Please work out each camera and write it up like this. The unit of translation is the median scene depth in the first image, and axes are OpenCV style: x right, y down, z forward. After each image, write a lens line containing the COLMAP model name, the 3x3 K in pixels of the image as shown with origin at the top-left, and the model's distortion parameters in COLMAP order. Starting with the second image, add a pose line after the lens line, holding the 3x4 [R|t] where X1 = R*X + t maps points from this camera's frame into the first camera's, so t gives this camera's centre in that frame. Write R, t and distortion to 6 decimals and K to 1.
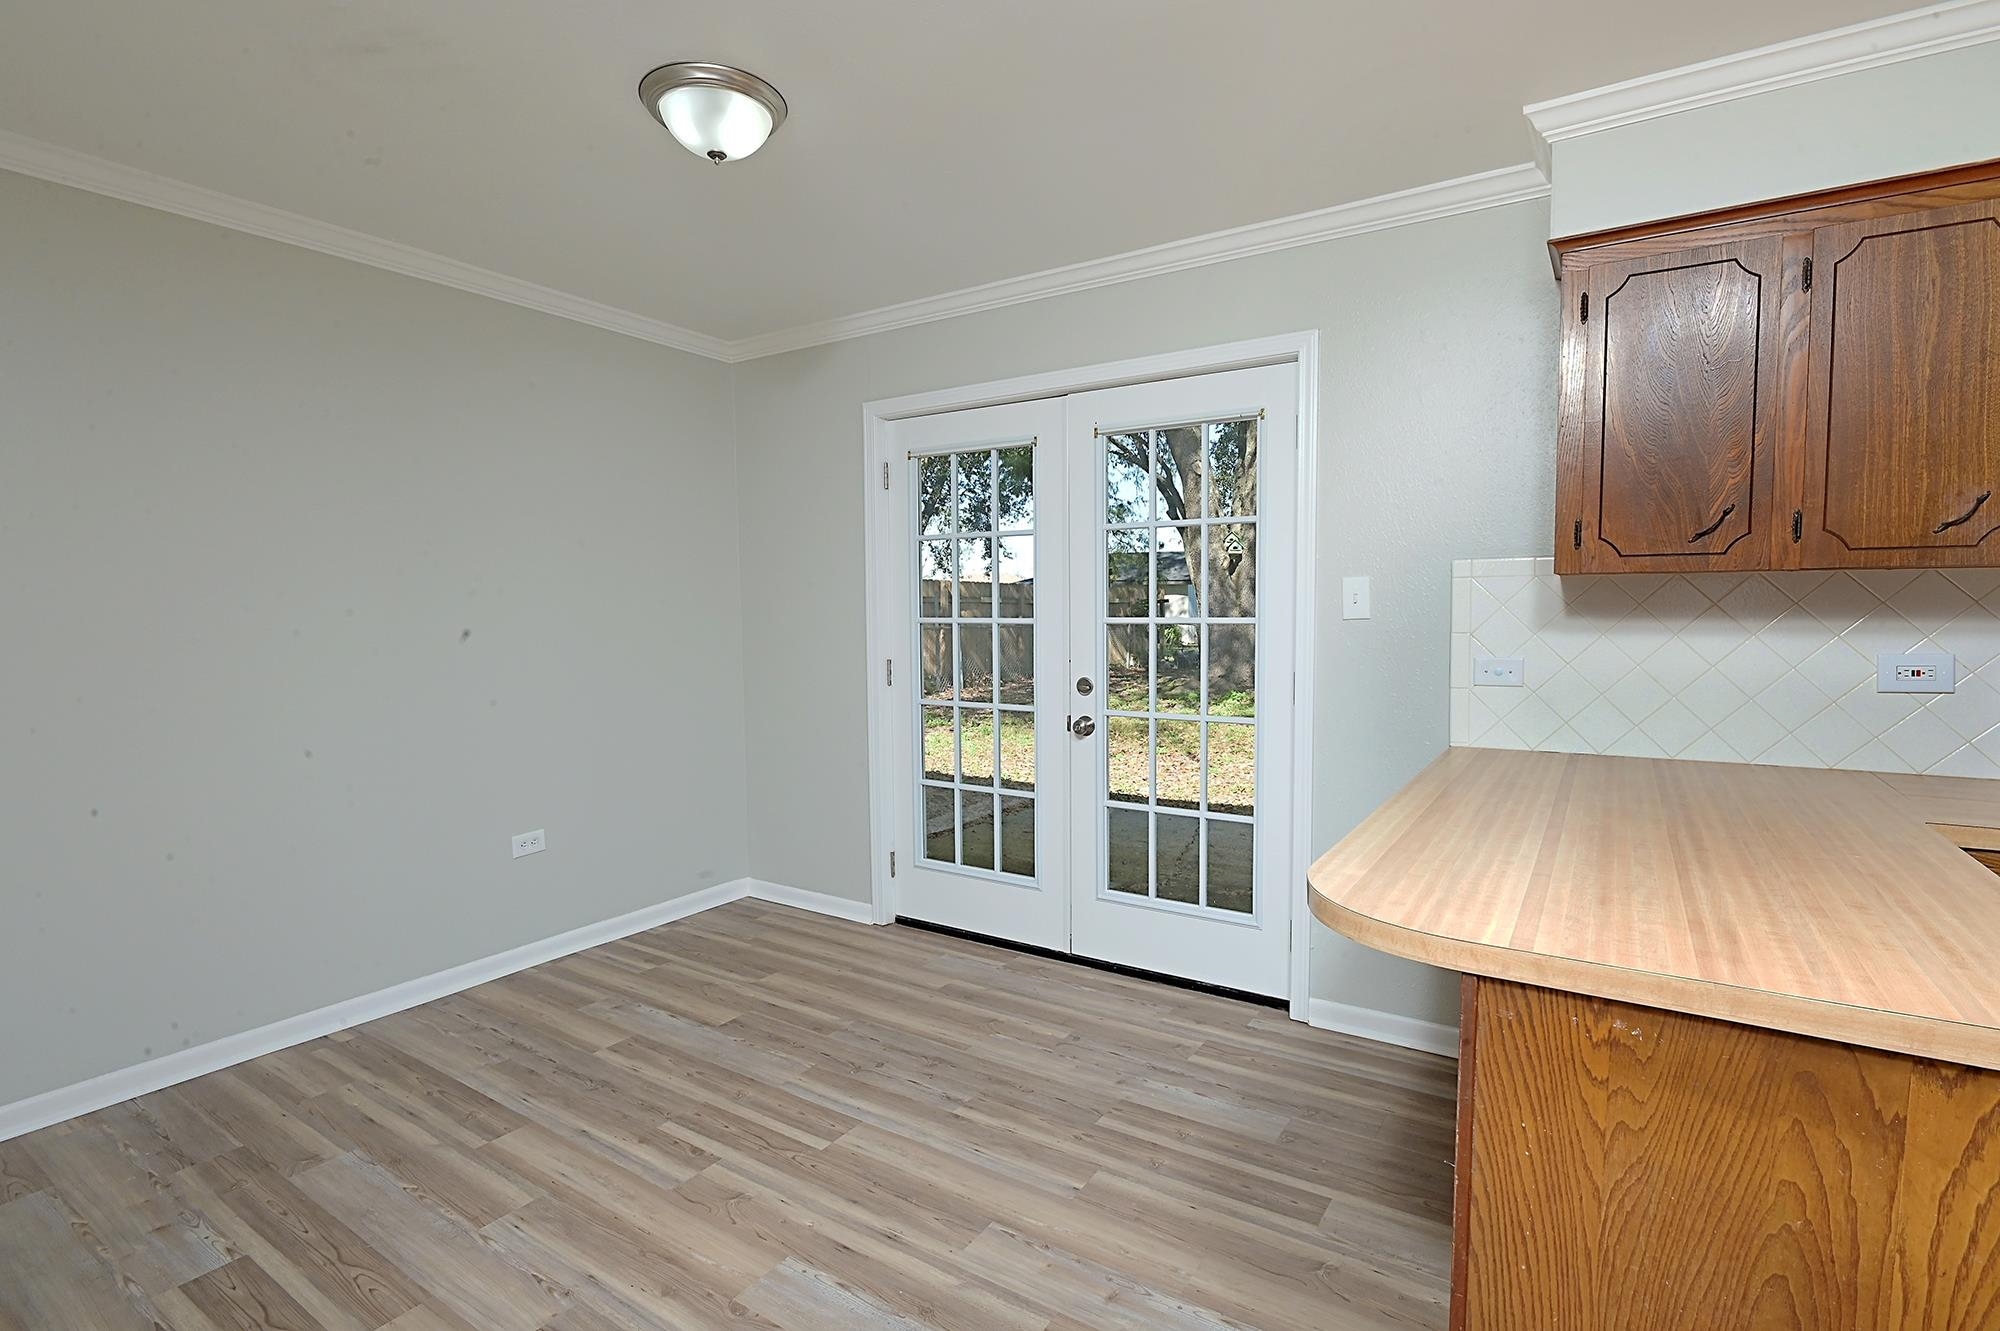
lens RADIAL K [[947.2, 0, 1004.0], [0, 947.2, 667.5], [0, 0, 1]] dist [0.005118, 0.000382]
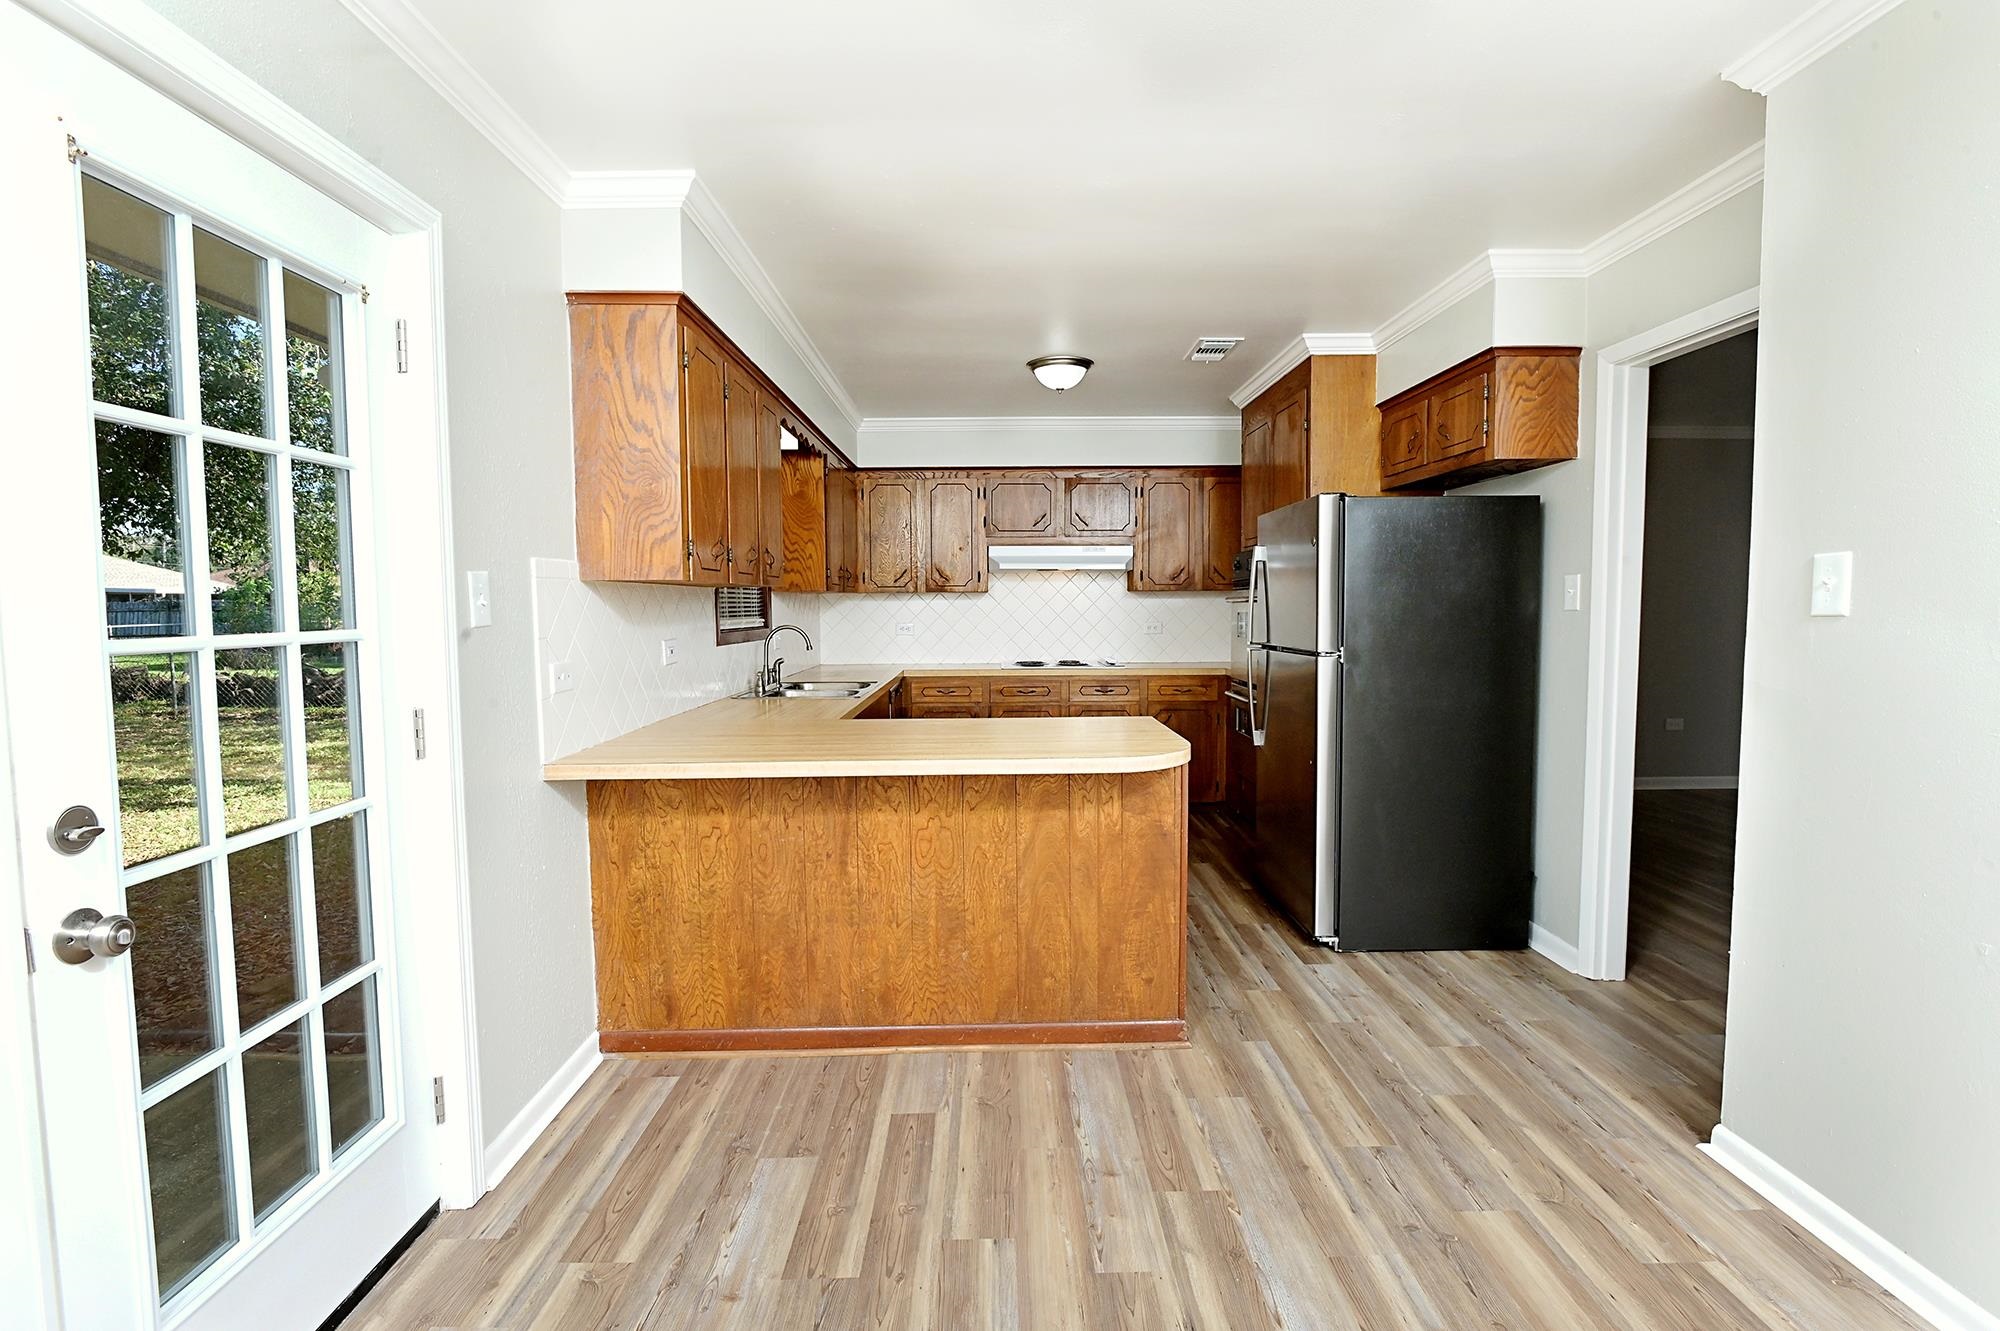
lens RADIAL K [[947.2, 0, 1006.0], [0, 947.2, 668.8], [0, 0, 1]] dist [0.005118, 0.000382]
pose [[-0.549212, -0.046240, 0.834403, -0.679396], [0.063418, 0.993283, 0.096787, -0.089518], [-0.833273, 0.106073, -0.542591, 1.453531]]
